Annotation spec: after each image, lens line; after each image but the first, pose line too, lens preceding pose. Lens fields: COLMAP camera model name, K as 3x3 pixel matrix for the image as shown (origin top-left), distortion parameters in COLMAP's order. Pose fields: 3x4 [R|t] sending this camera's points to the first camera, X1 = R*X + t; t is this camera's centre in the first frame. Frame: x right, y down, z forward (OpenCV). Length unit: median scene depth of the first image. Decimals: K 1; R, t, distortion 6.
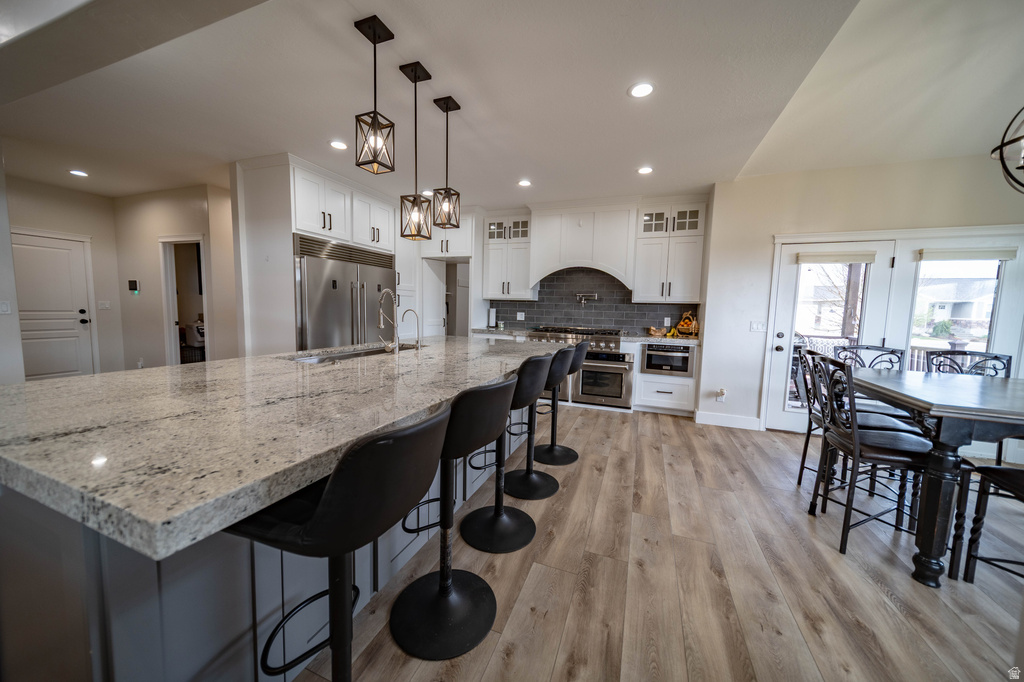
lens RADIAL K [[354.2, 0, 508.1], [0, 354.2, 338.3], [0, 0, 1]] dist [0.005873, 0.000124]
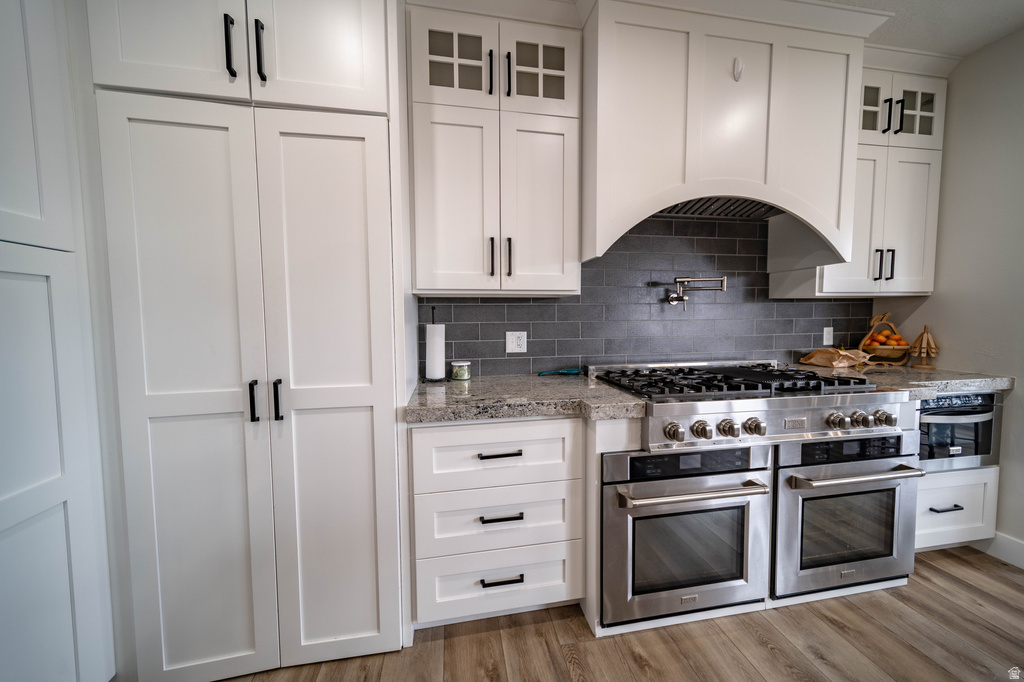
lens RADIAL K [[354.2, 0, 508.8], [0, 354.2, 336.6], [0, 0, 1]] dist [0.005873, 0.000124]
pose [[0.859204, -0.061977, 0.507865, -0.195561], [0.075776, 0.997104, -0.006517, -0.083879], [-0.505990, 0.044083, 0.861412, 0.886241]]
